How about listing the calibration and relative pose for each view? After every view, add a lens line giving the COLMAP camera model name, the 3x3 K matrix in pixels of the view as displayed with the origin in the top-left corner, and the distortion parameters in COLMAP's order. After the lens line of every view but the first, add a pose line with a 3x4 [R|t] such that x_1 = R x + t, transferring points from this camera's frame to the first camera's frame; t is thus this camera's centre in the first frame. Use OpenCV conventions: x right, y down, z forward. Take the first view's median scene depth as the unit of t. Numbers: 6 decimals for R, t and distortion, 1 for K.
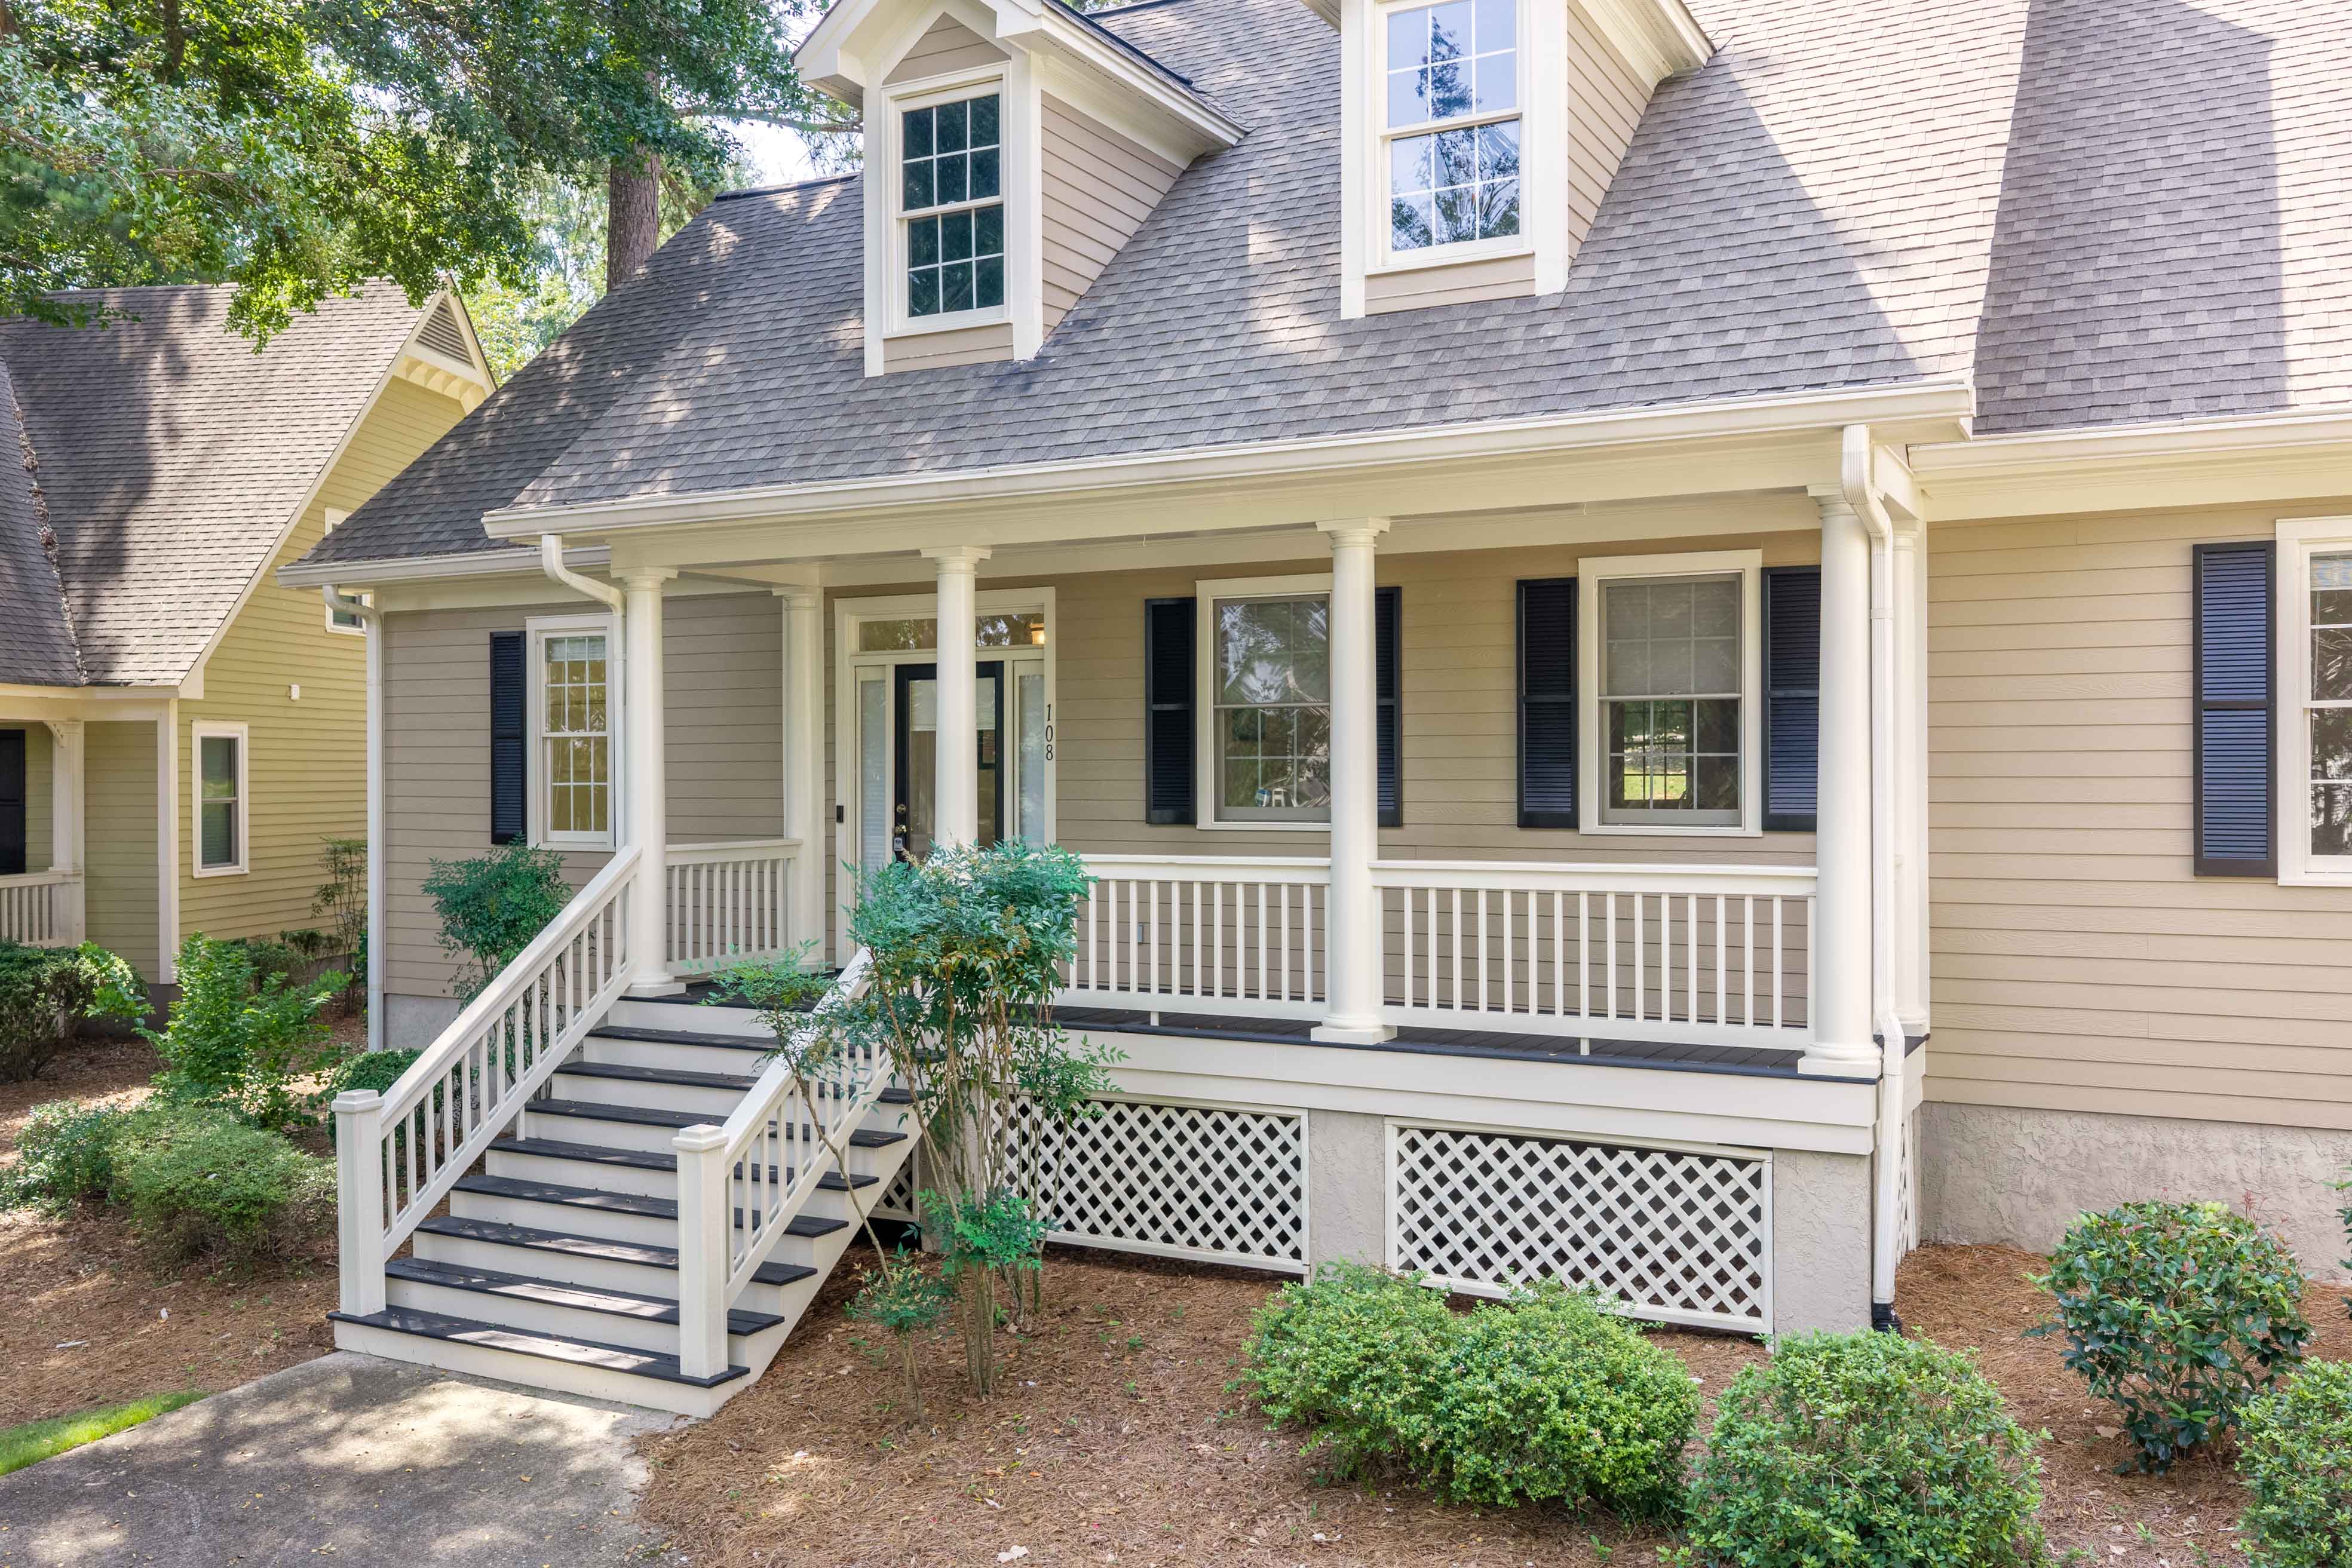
lens RADIAL K [[1957.3, 0, 1178.4], [0, 1957.3, 785.1], [0, 0, 1]] dist [0.018691, -0.038039]
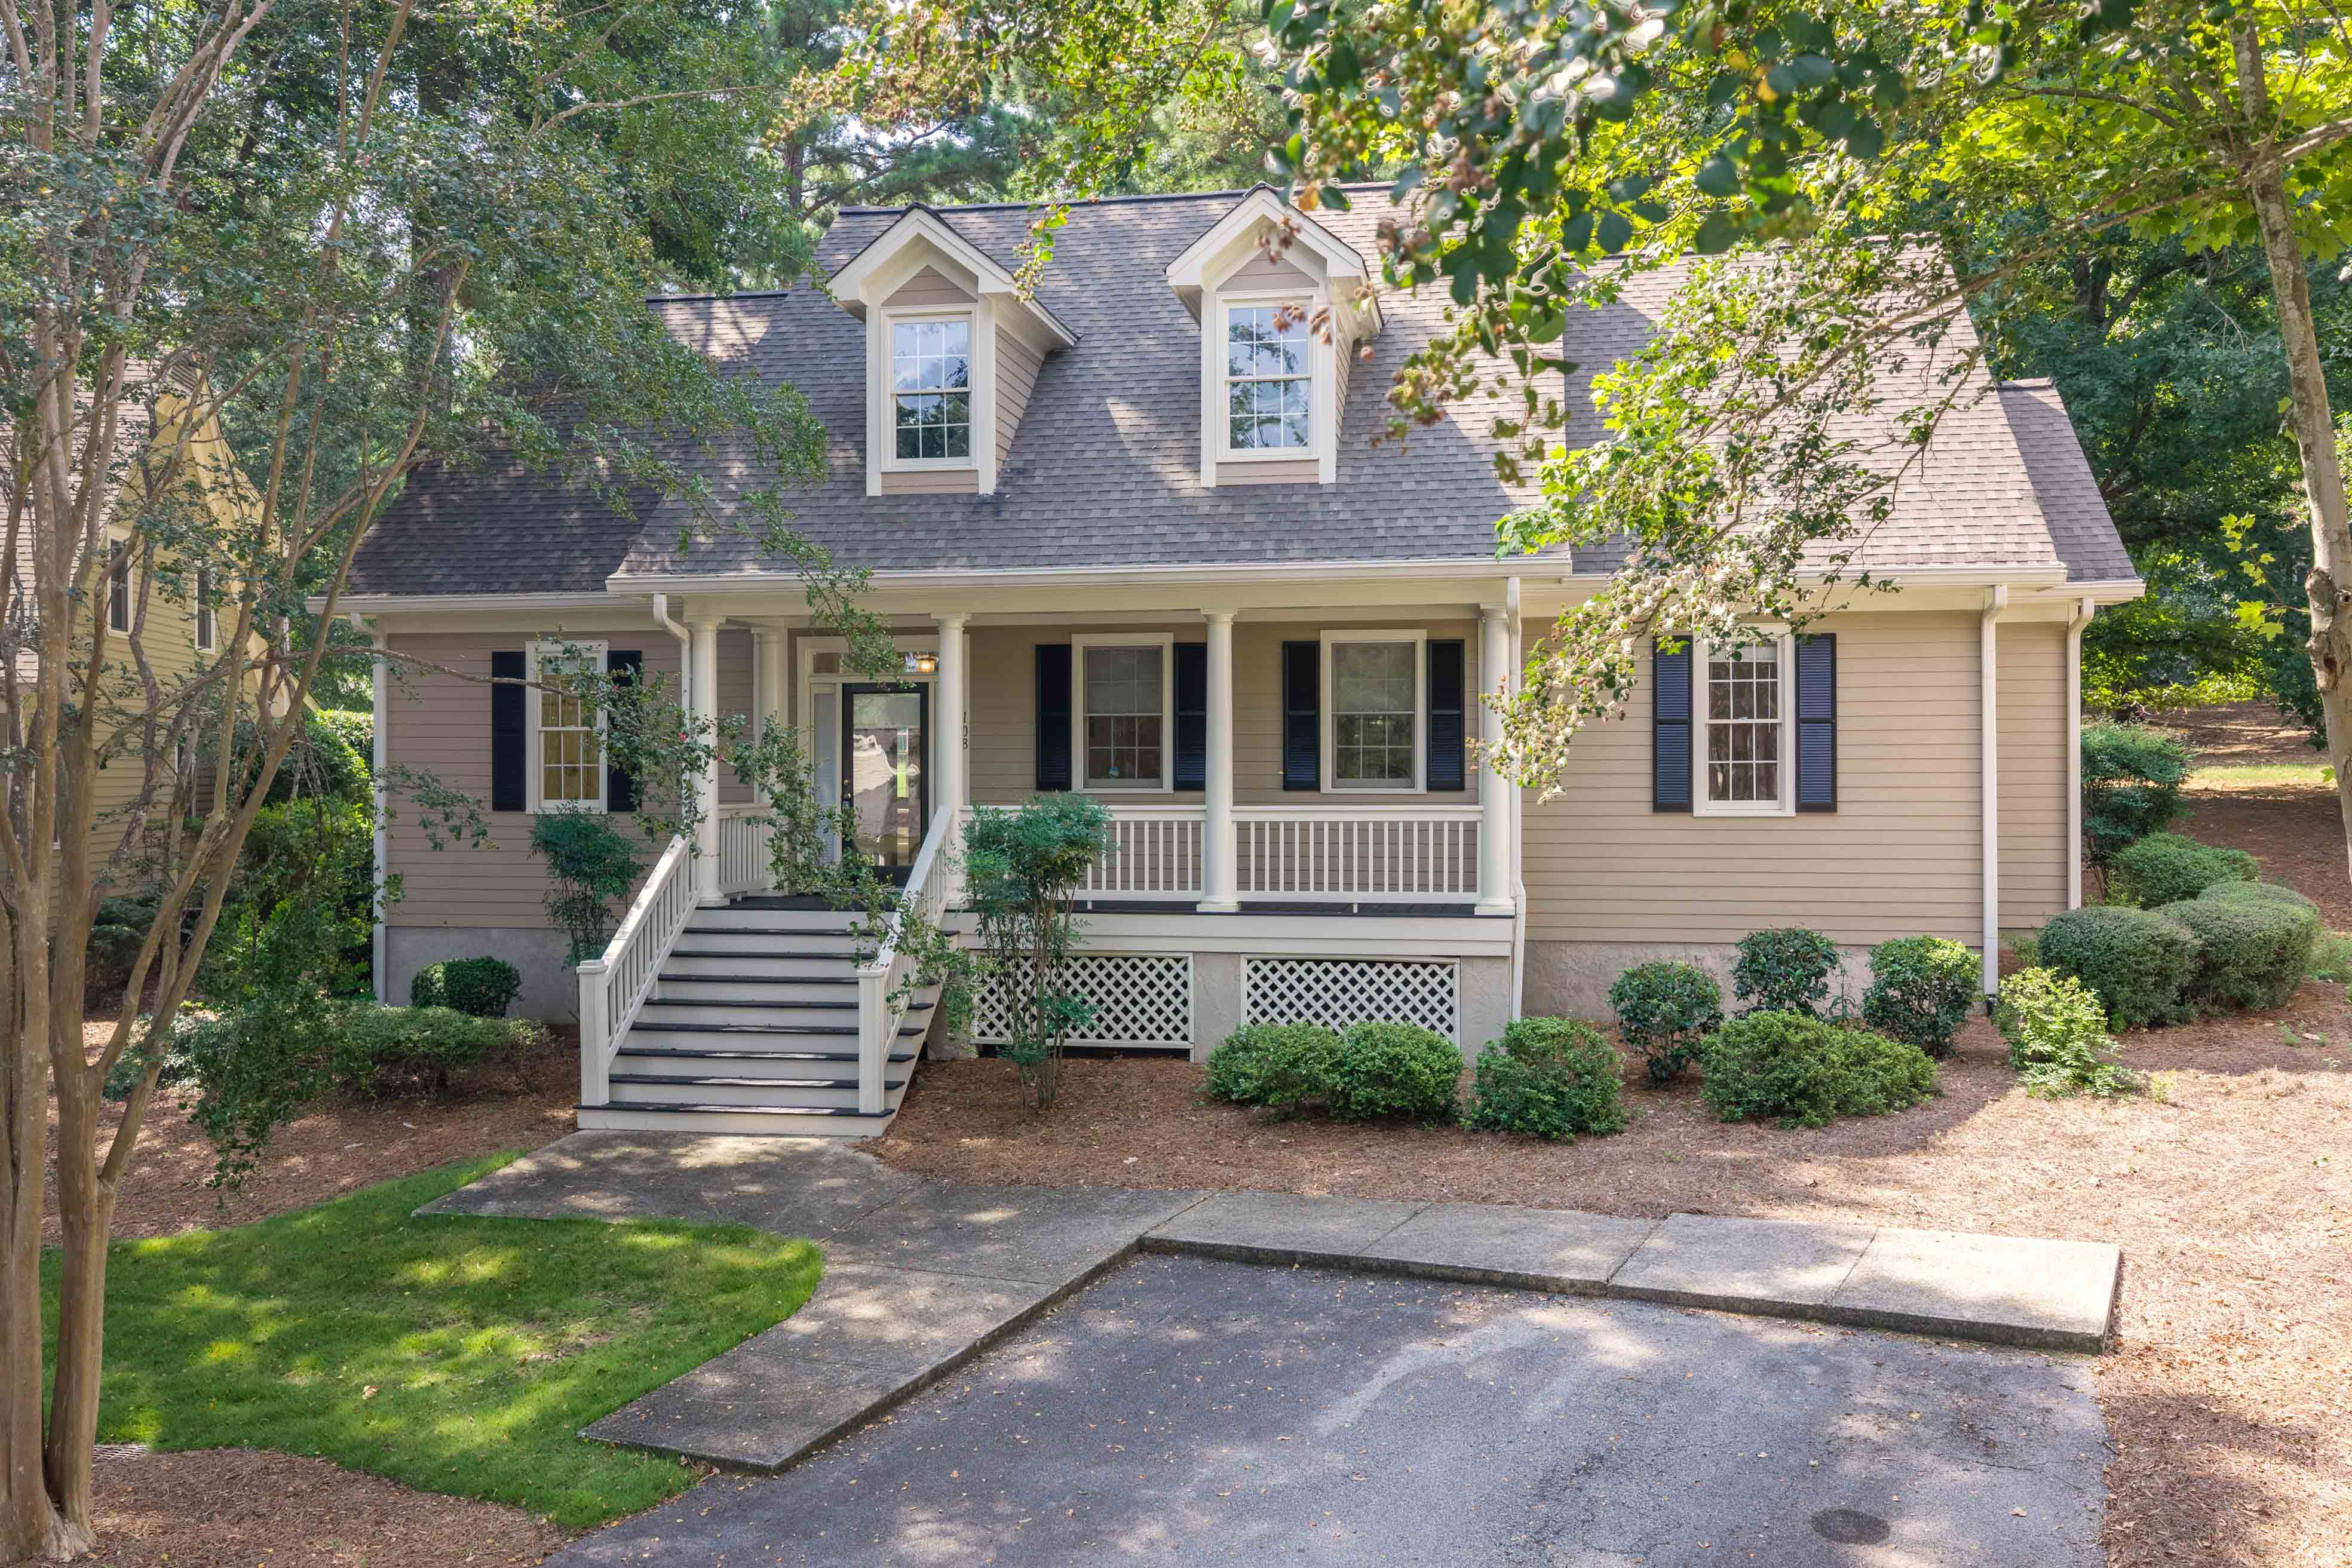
lens RADIAL K [[1957.3, 0, 1176.7], [0, 1957.3, 793.0], [0, 0, 1]] dist [0.018691, -0.038039]
pose [[0.952749, -0.000829, 0.303759, -0.473535], [-0.000156, 0.999995, 0.003220, 0.021501], [-0.303760, -0.003116, 0.952744, -0.632139]]
